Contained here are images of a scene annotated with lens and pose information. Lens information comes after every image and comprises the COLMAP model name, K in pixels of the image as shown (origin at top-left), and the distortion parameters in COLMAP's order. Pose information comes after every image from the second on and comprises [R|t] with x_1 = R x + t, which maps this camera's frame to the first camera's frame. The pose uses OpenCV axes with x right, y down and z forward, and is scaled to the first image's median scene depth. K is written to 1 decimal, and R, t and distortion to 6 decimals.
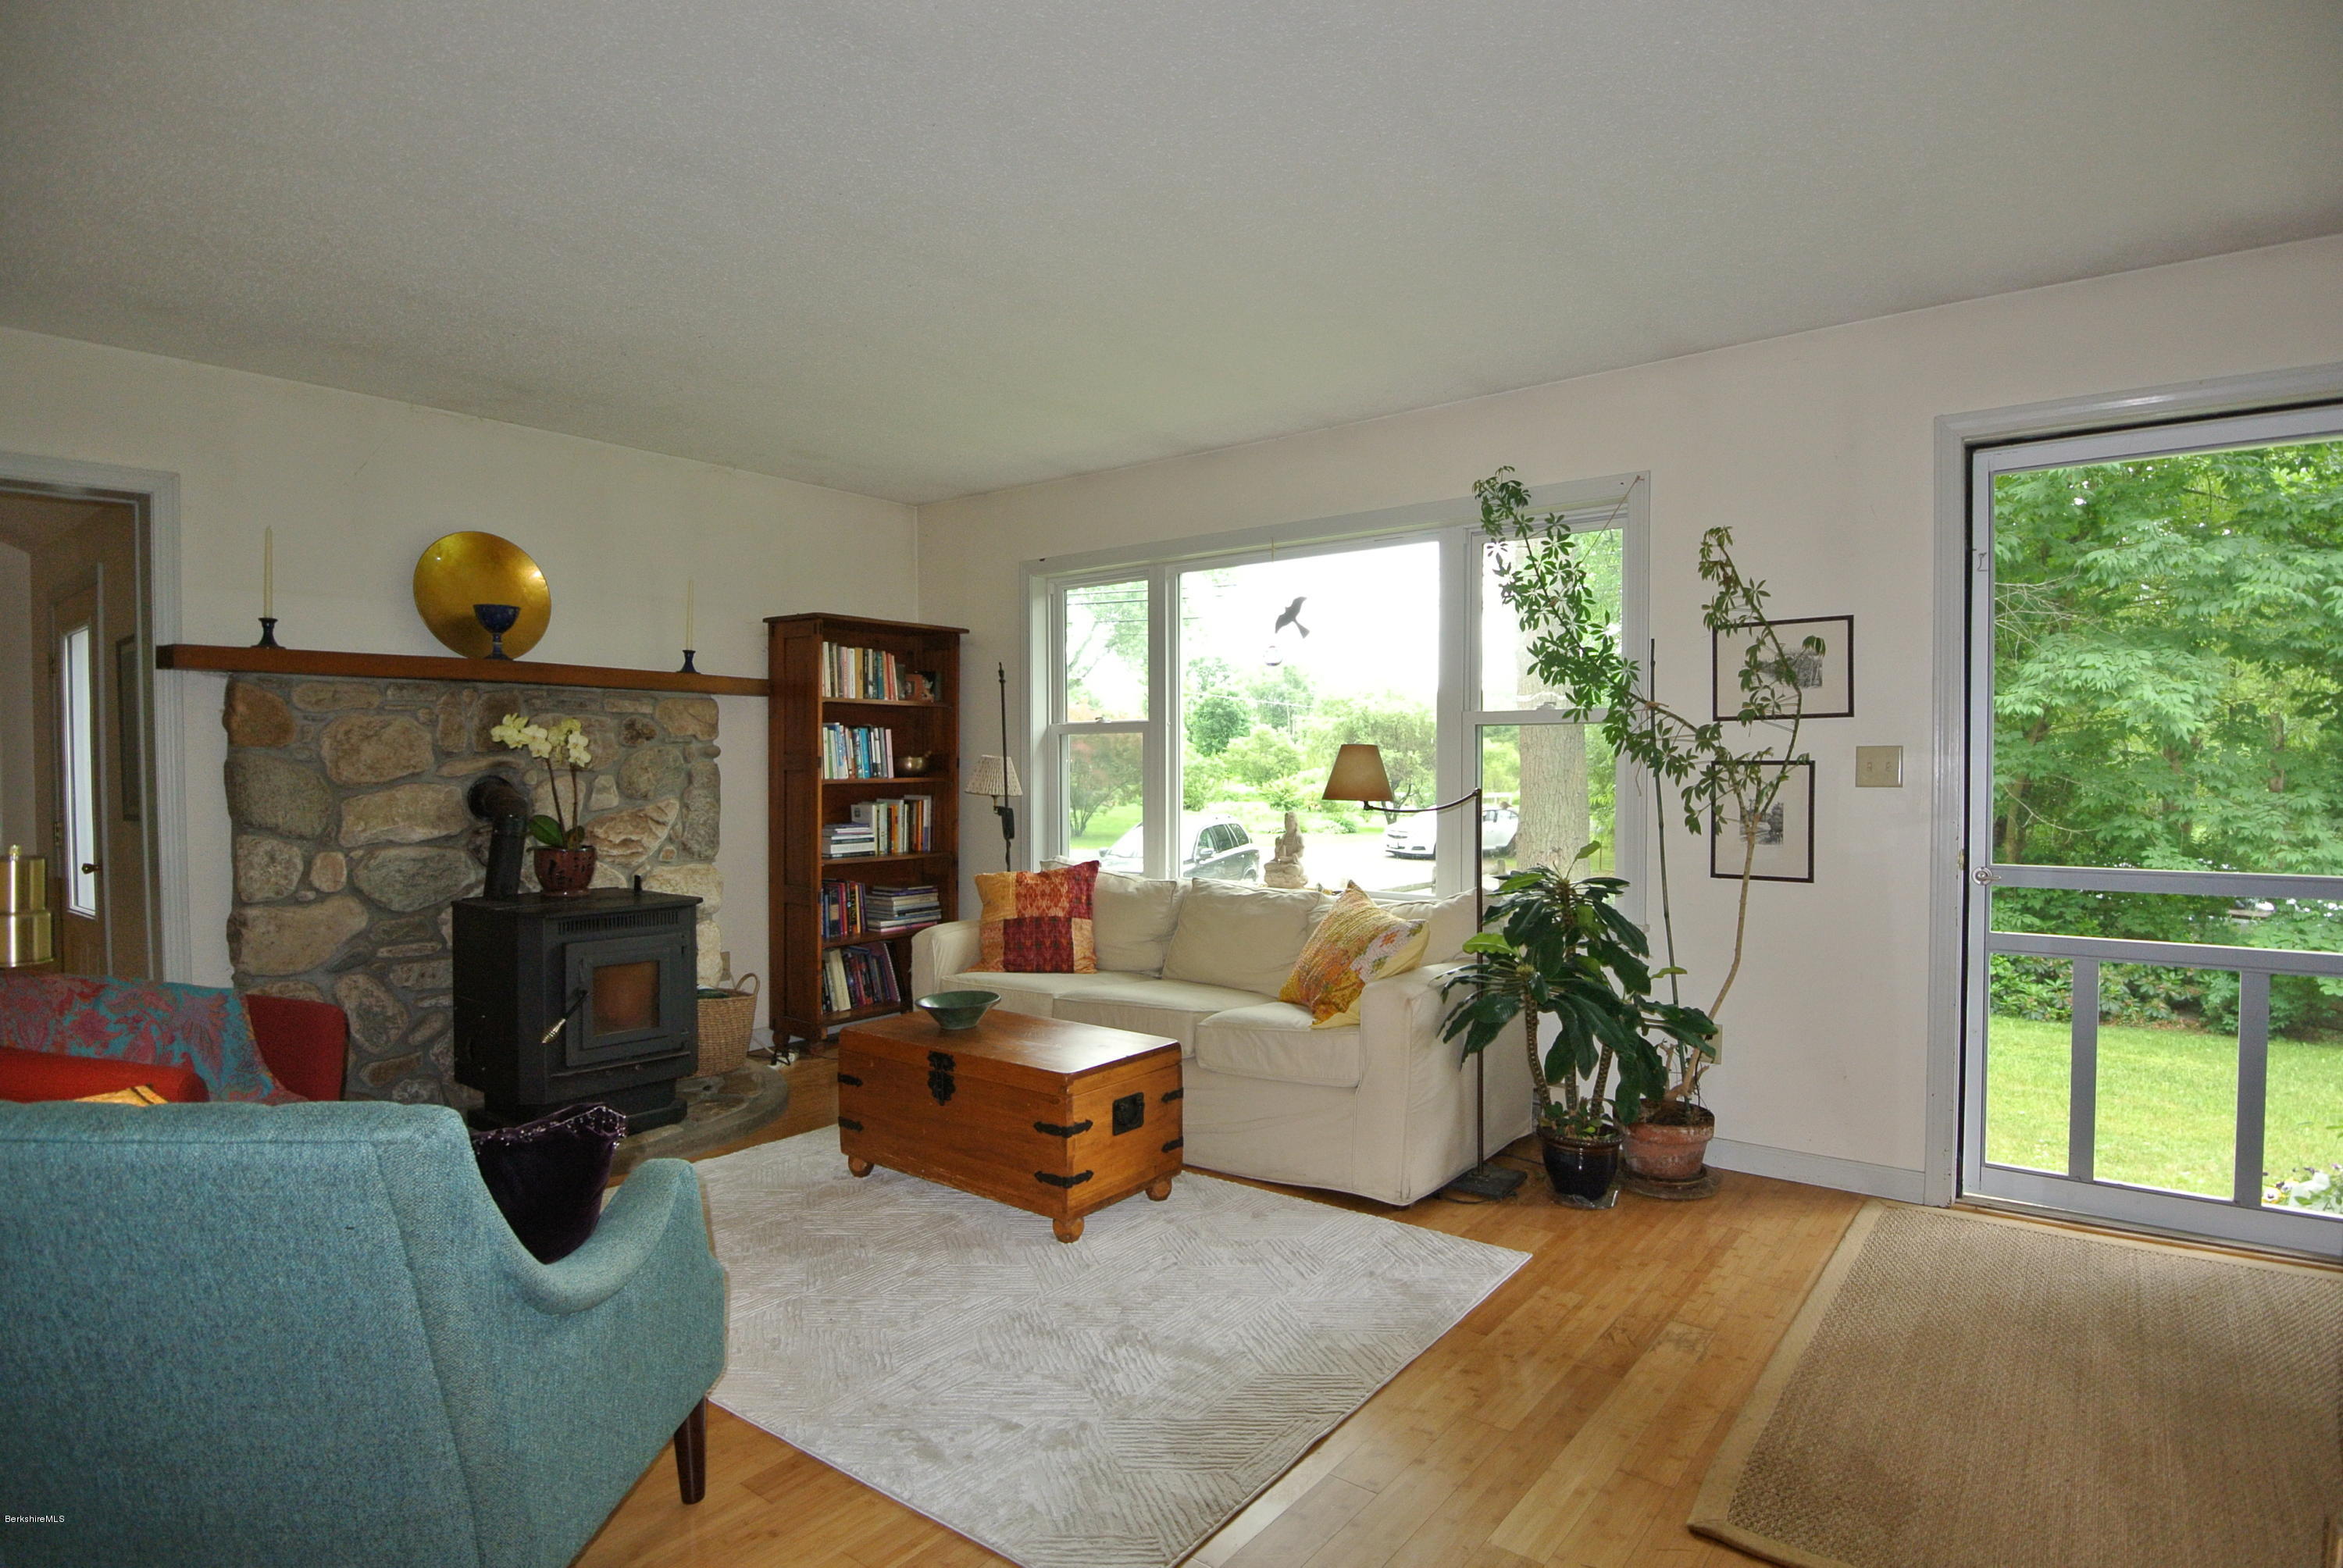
lens RADIAL K [[1226.2, 0, 1179.7], [0, 1226.2, 794.3], [0, 0, 1]] dist [-0.003742, -0.030807]
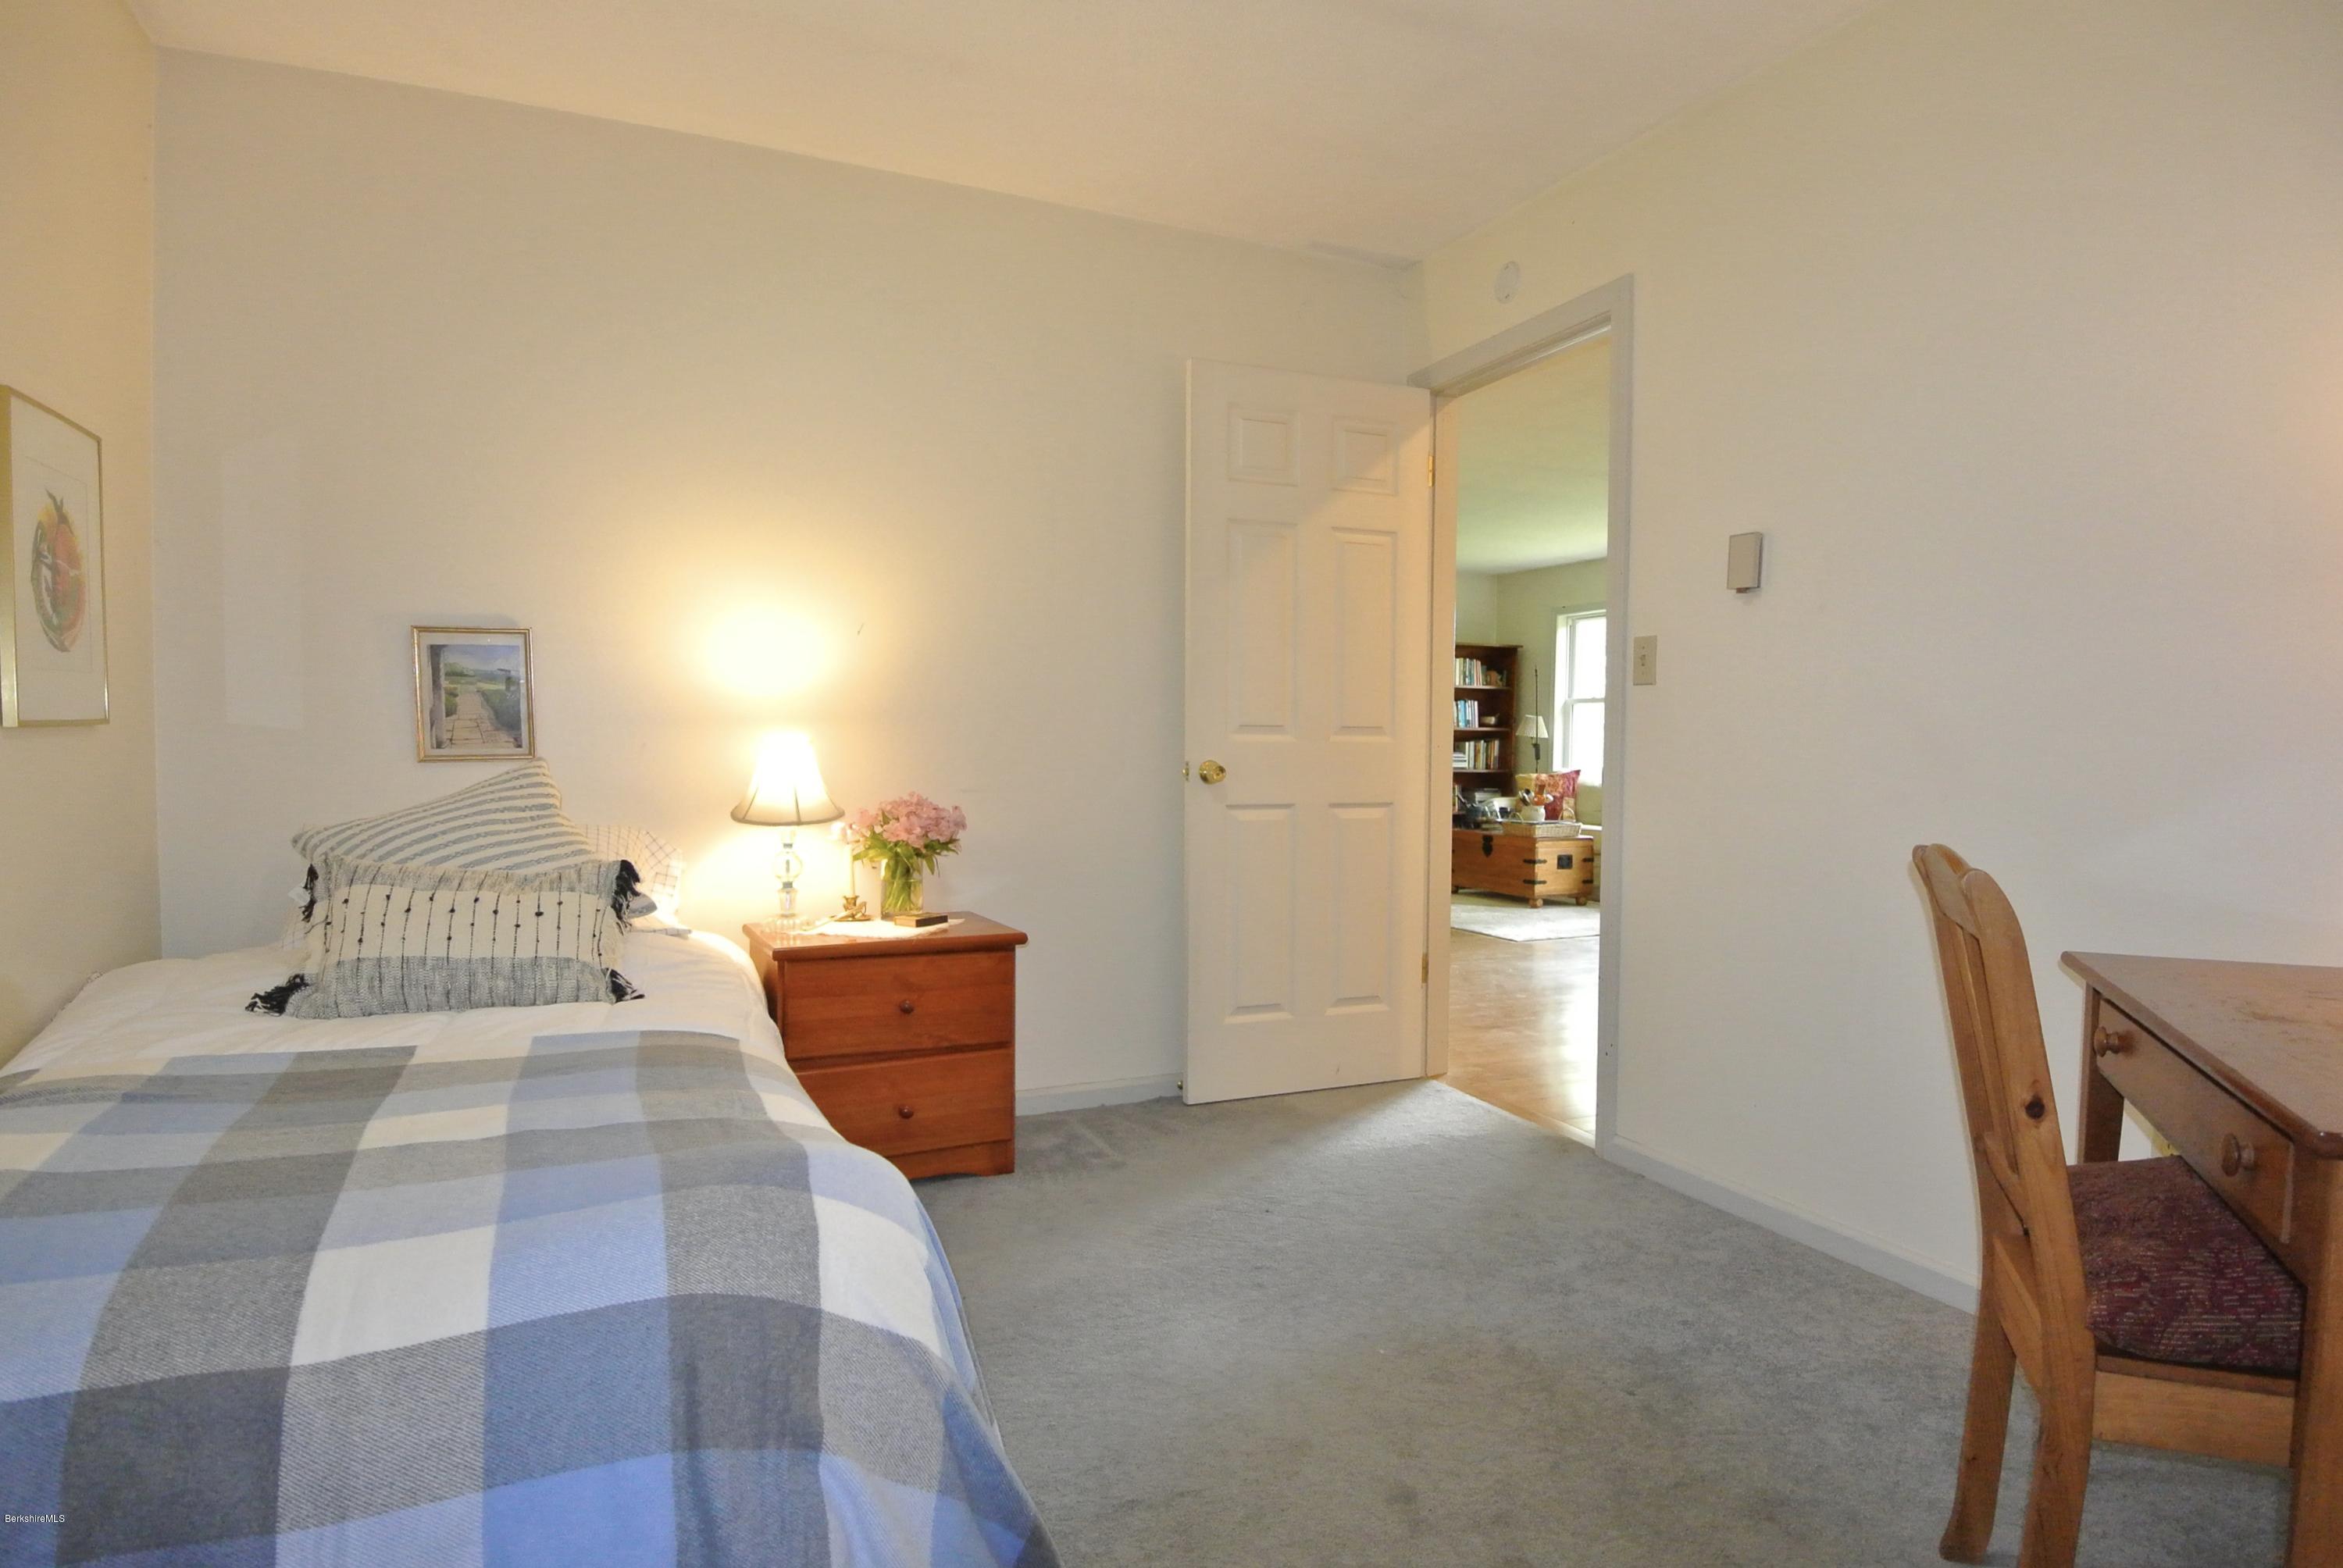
lens RADIAL K [[1226.2, 0, 1179.7], [0, 1226.2, 794.3], [0, 0, 1]] dist [-0.003742, -0.030807]
pose [[0.883116, 0.034282, -0.467900, 0.263304], [-0.027687, 0.999397, 0.020967, 0.067090], [0.468337, -0.005561, 0.883532, -0.935128]]
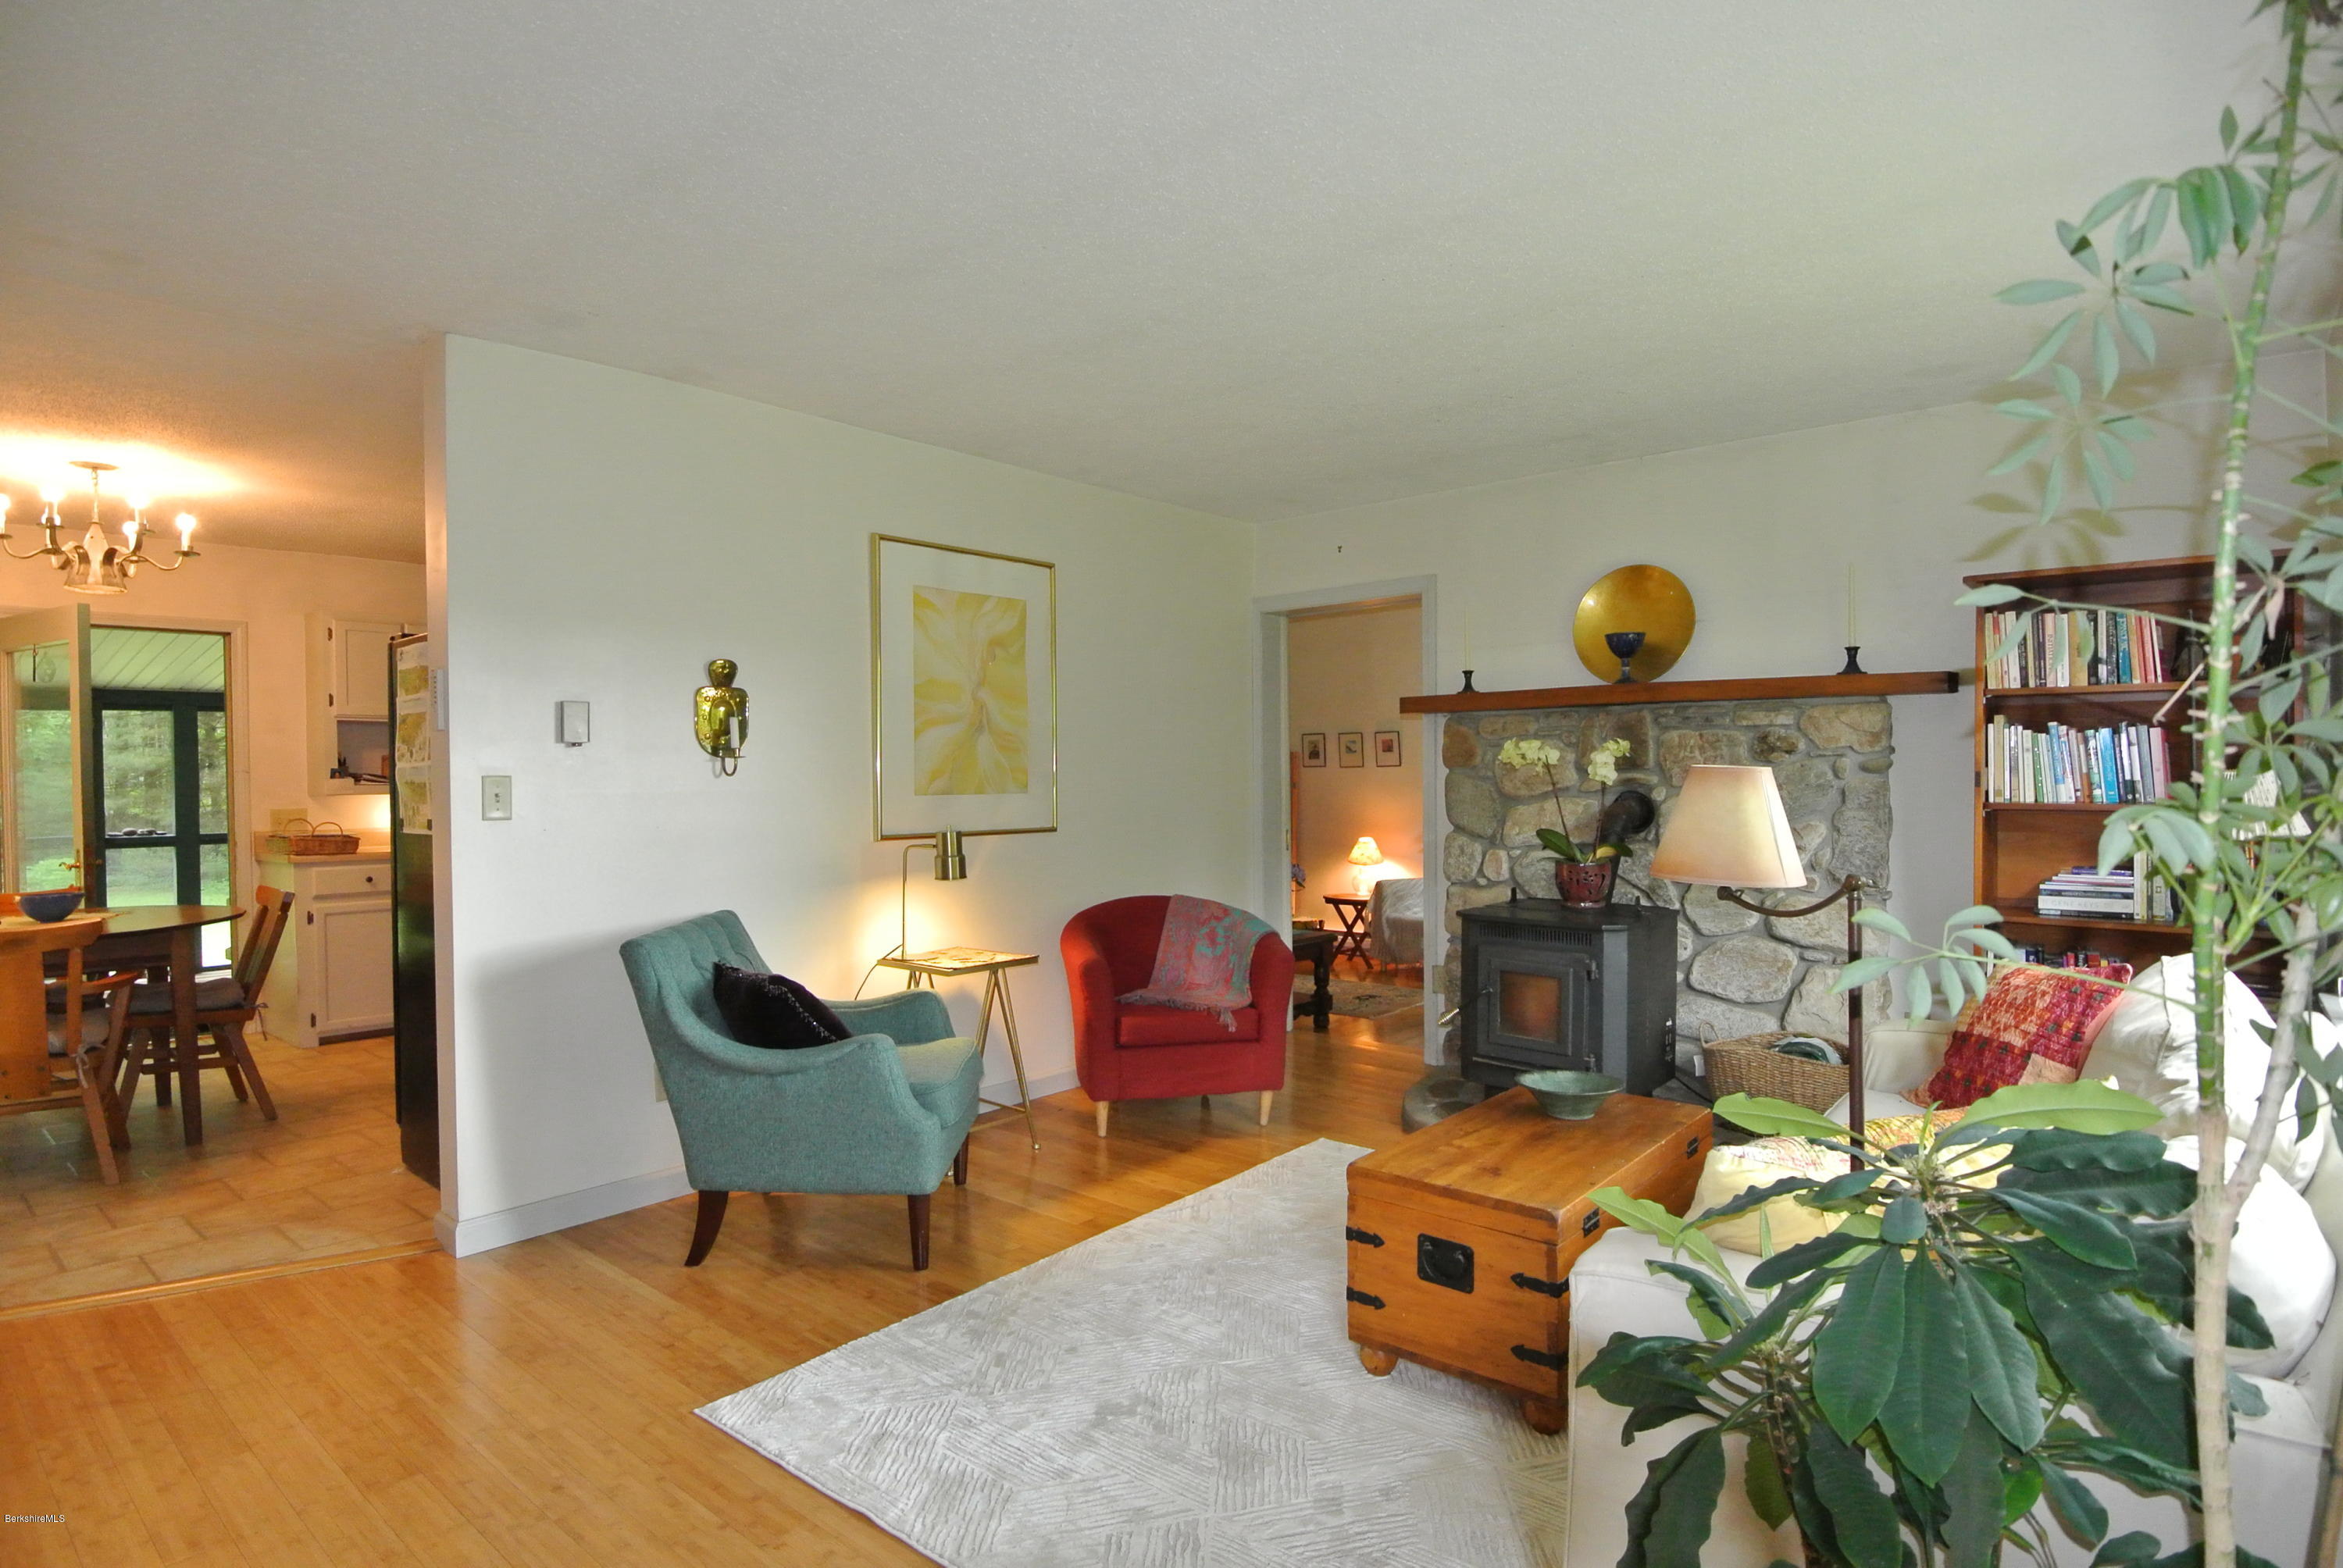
lens RADIAL K [[1226.2, 0, 1179.7], [0, 1226.2, 794.3], [0, 0, 1]] dist [-0.003742, -0.030807]
pose [[-0.042326, 0.022465, -0.998851, 0.469798], [-0.016196, 0.999600, 0.023168, -0.027362], [0.998973, 0.017158, -0.041946, 0.573940]]
